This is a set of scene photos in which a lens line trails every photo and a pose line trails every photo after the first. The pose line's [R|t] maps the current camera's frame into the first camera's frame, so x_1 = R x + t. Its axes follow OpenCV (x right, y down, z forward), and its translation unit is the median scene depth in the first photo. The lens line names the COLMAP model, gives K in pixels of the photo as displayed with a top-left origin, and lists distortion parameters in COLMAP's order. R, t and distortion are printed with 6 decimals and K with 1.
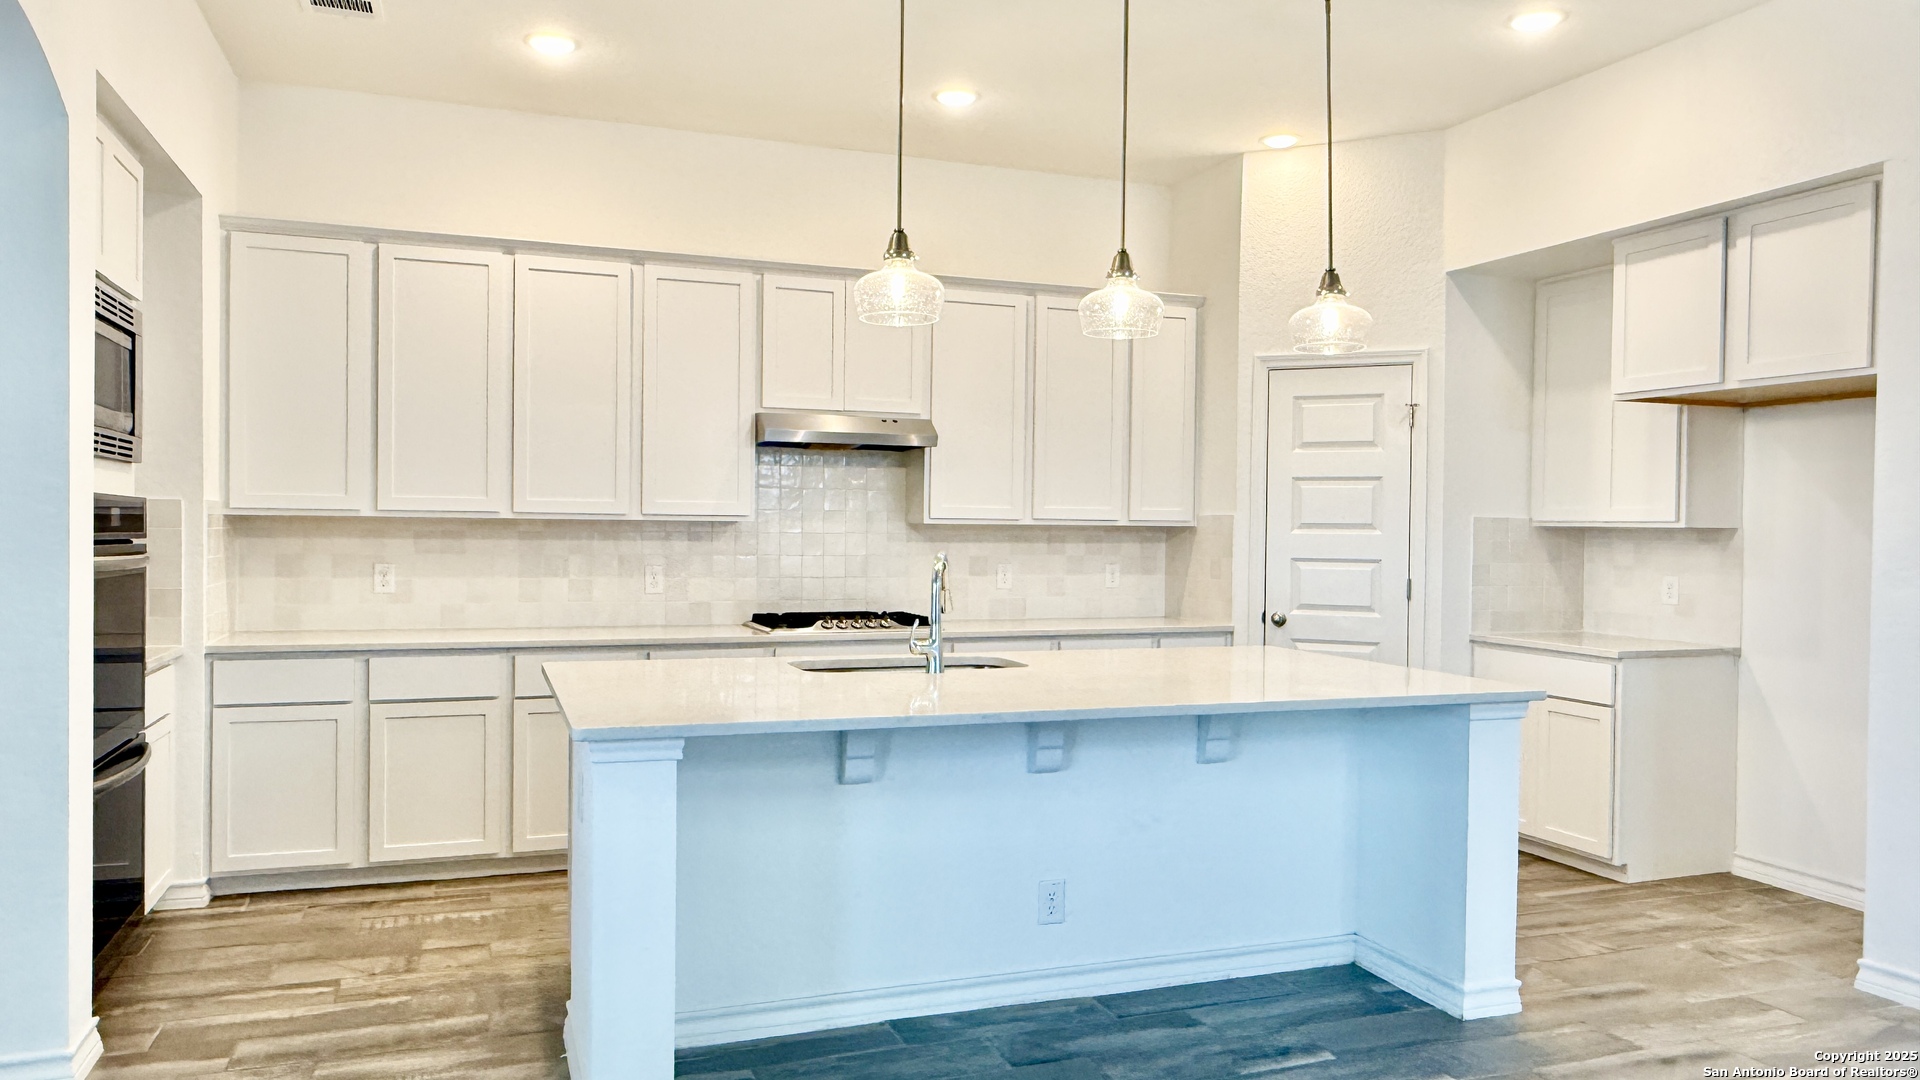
lens RADIAL K [[1240.6, 0, 940.7], [0, 1240.6, 545.5], [0, 0, 1]] dist [-0.009934, -0.001536]
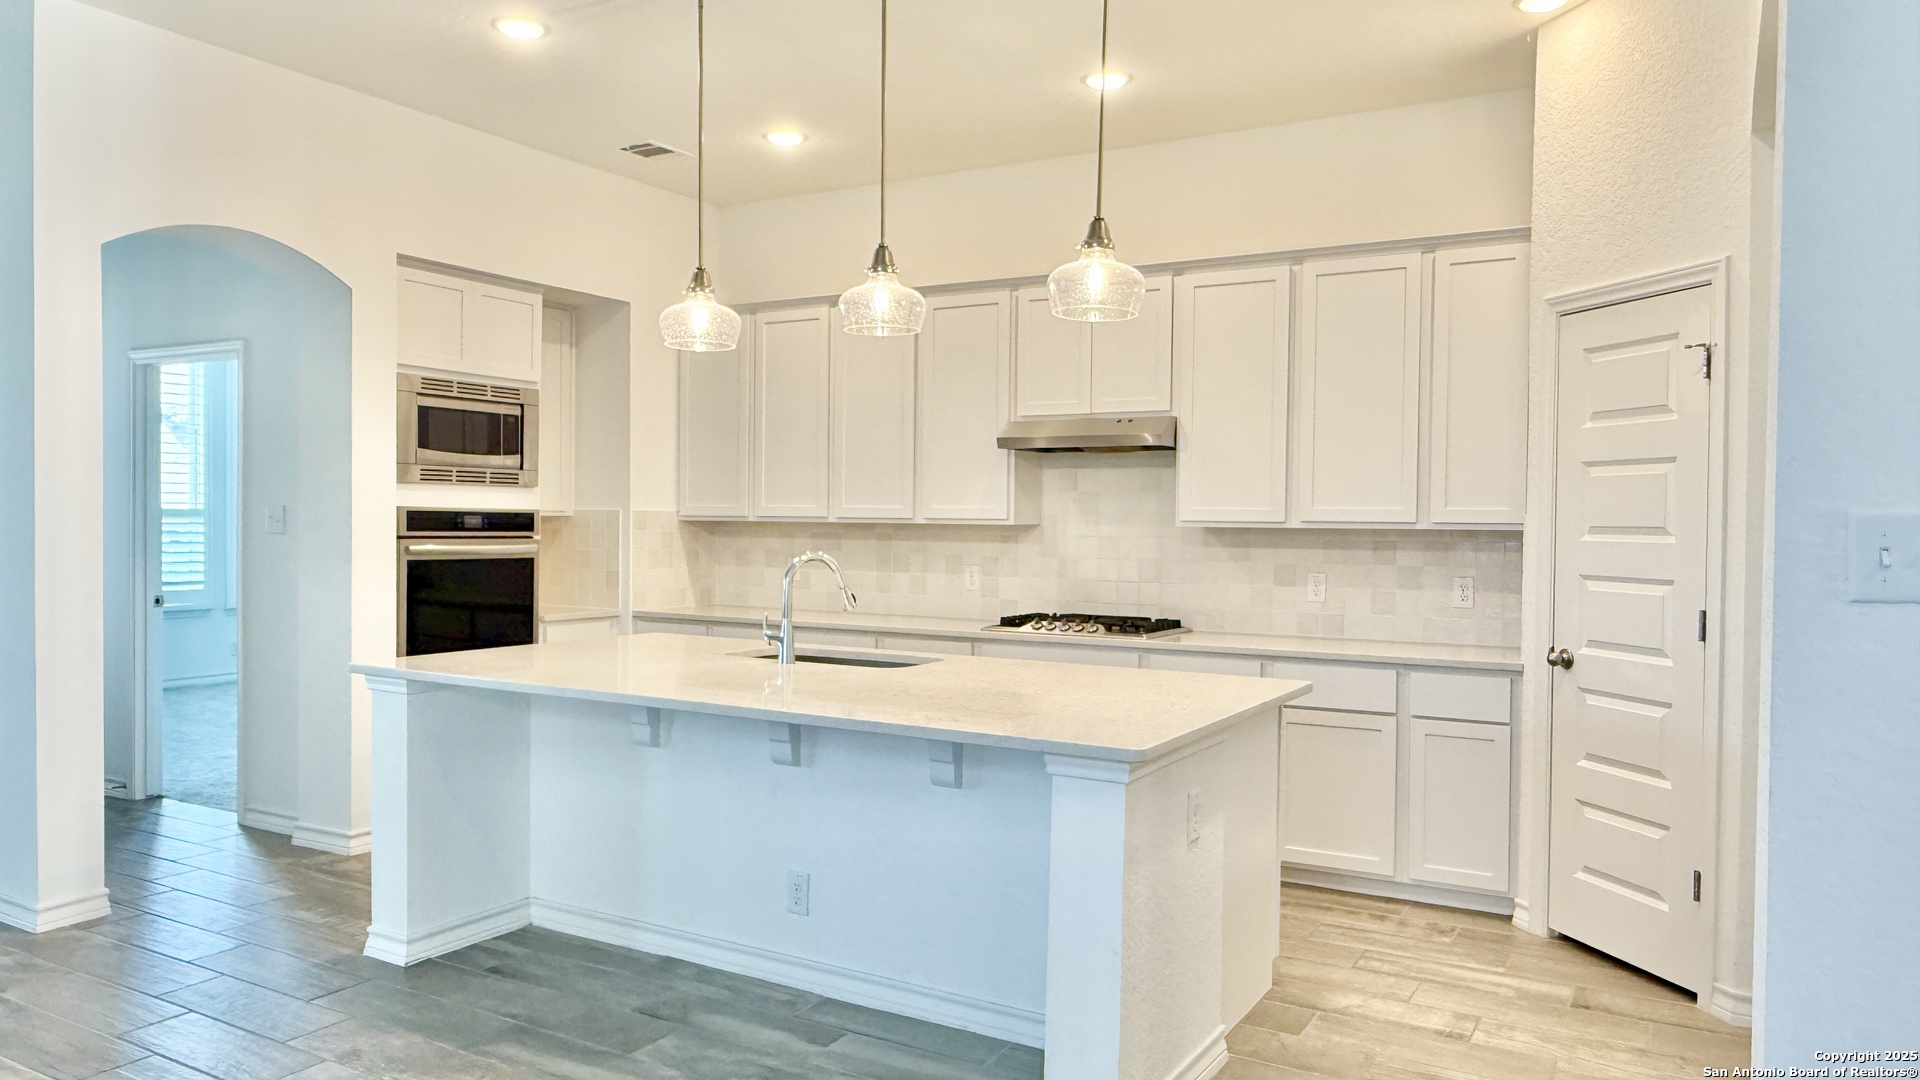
lens RADIAL K [[1240.6, 0, 944.0], [0, 1240.6, 539.8], [0, 0, 1]] dist [-0.009934, -0.001536]
pose [[0.653918, 0.007660, -0.756527, 0.616931], [-0.013710, 0.999905, -0.001726, -0.004003], [0.756442, 0.011501, 0.653960, 0.269733]]
